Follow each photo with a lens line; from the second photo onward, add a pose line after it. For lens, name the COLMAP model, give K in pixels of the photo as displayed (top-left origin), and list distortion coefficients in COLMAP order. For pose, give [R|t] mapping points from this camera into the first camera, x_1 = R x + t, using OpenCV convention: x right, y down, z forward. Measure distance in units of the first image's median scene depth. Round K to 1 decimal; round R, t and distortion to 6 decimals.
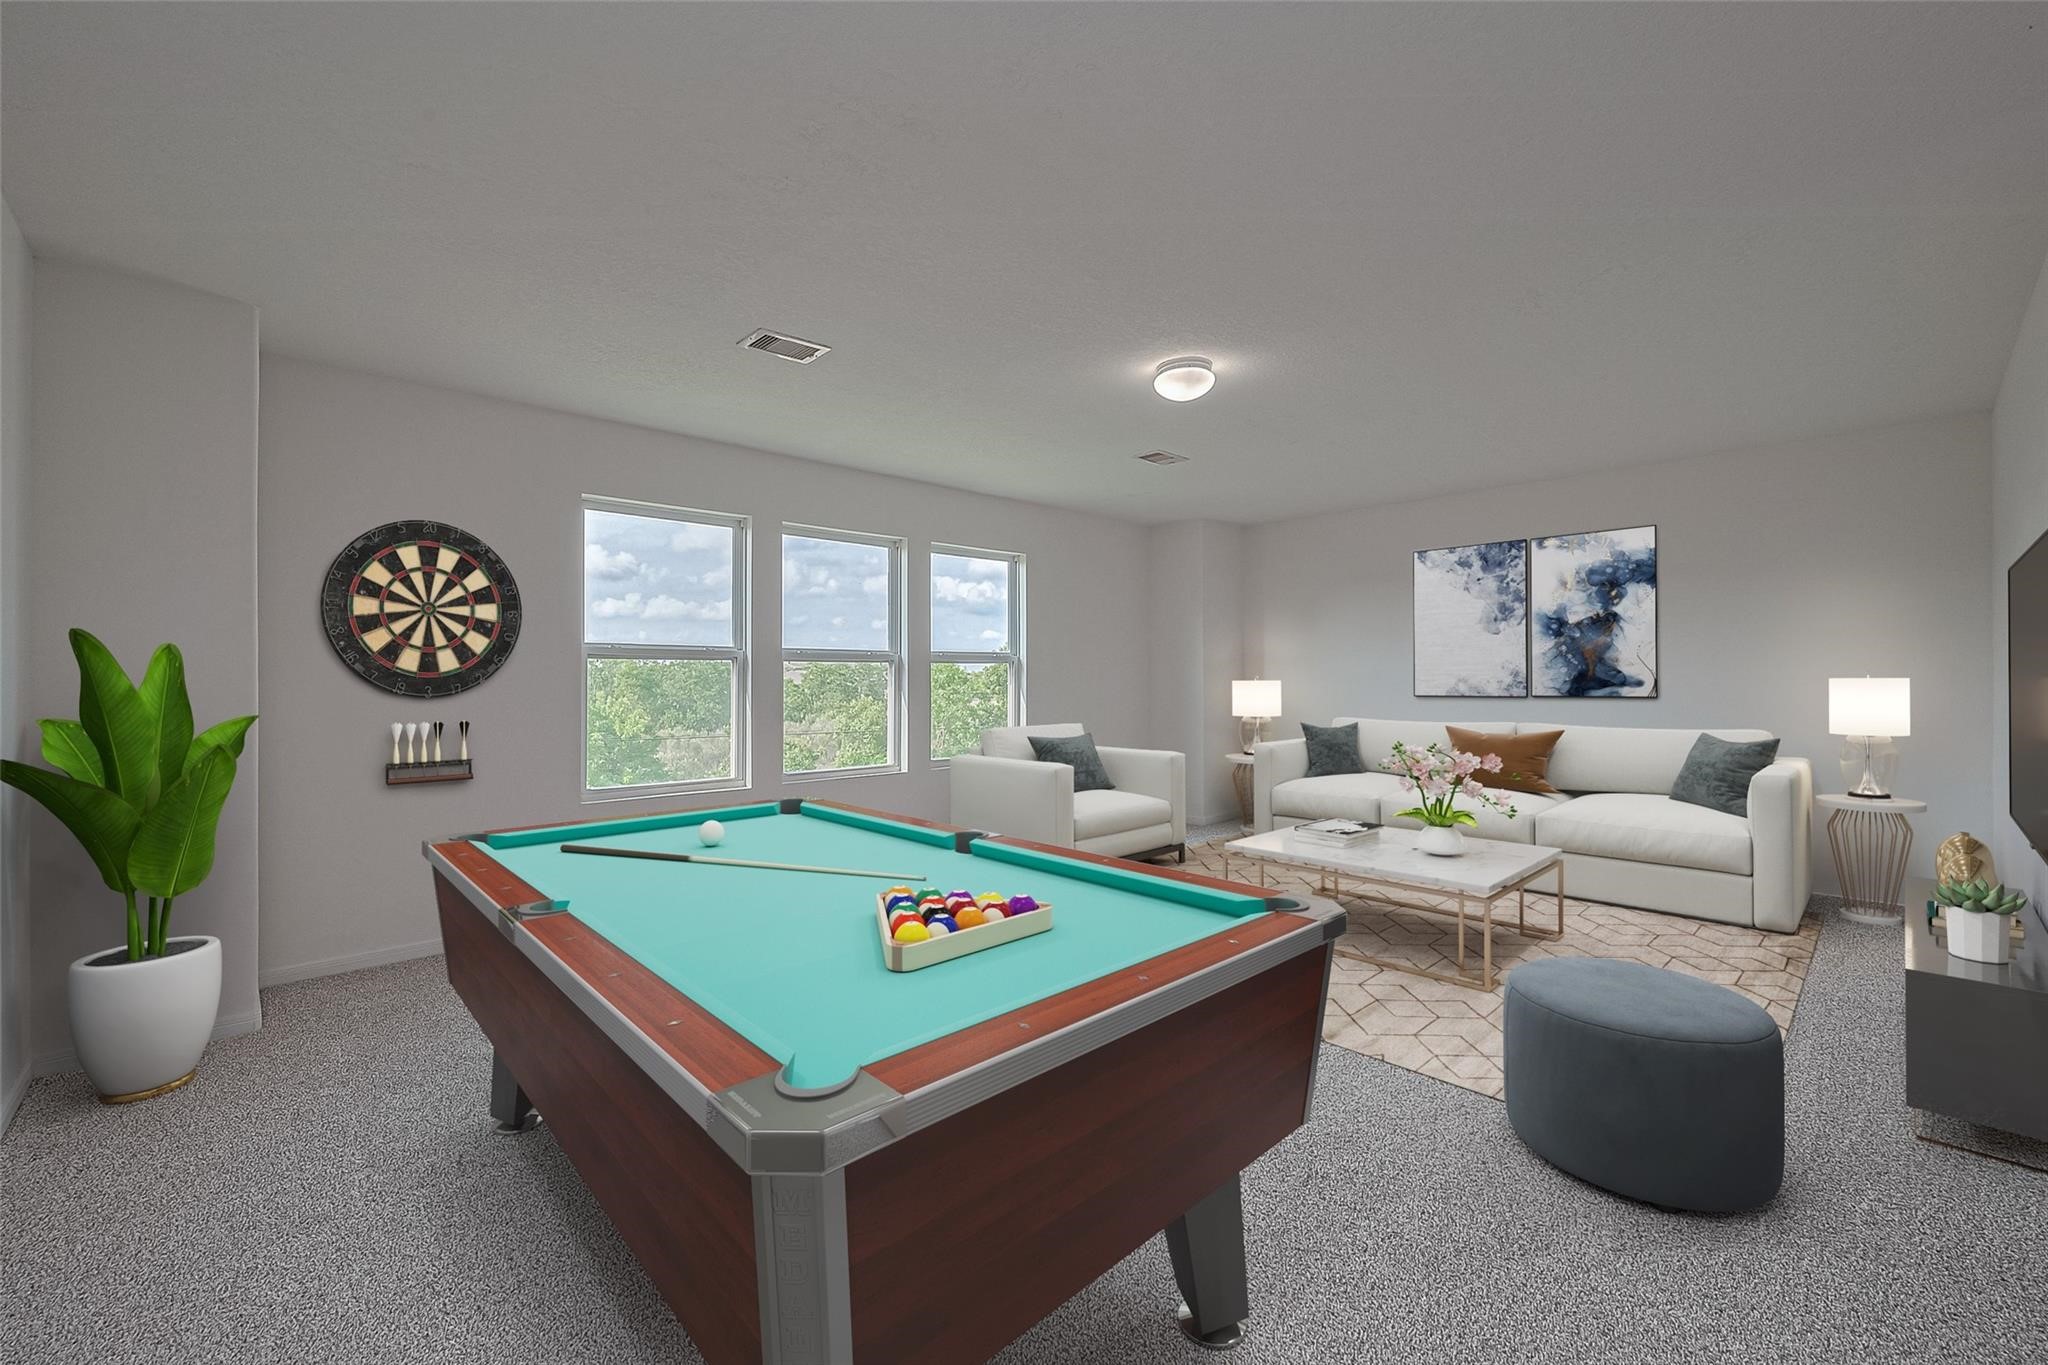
lens RADIAL K [[826.3, 0, 1024.0], [0, 826.3, 682.5], [0, 0, 1]] dist [0.000778, 0.000019]
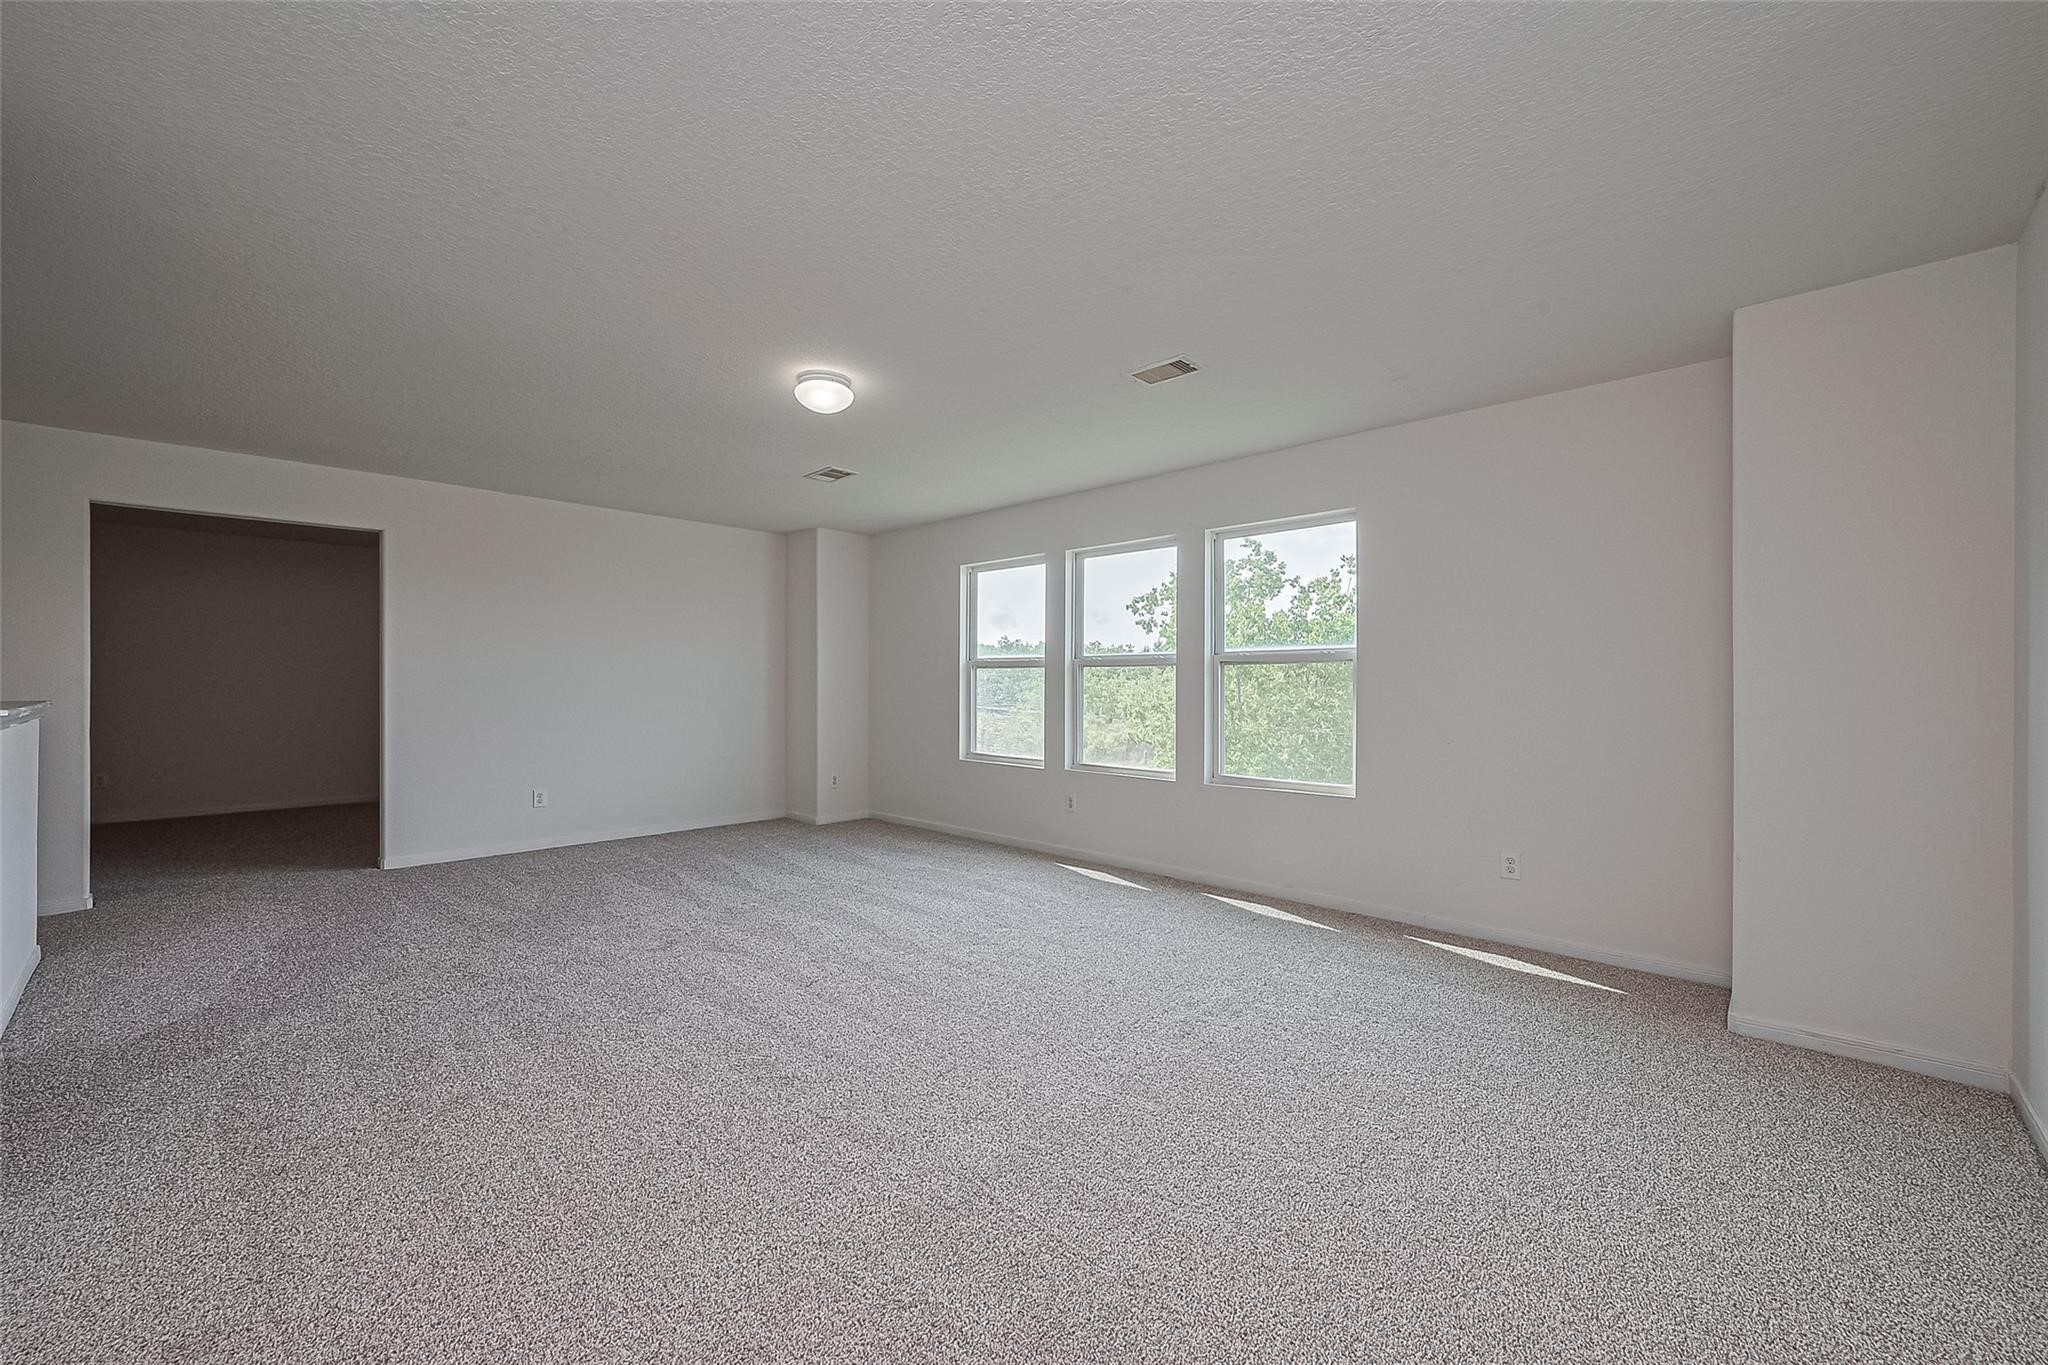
lens RADIAL K [[826.3, 0, 1024.0], [0, 826.3, 682.5], [0, 0, 1]] dist [0.000778, 0.000019]
pose [[0.042652, 0.007488, -0.999062, 0.897822], [-0.004762, 0.999962, 0.007291, -0.013120], [0.999079, 0.004447, 0.042686, 0.895021]]
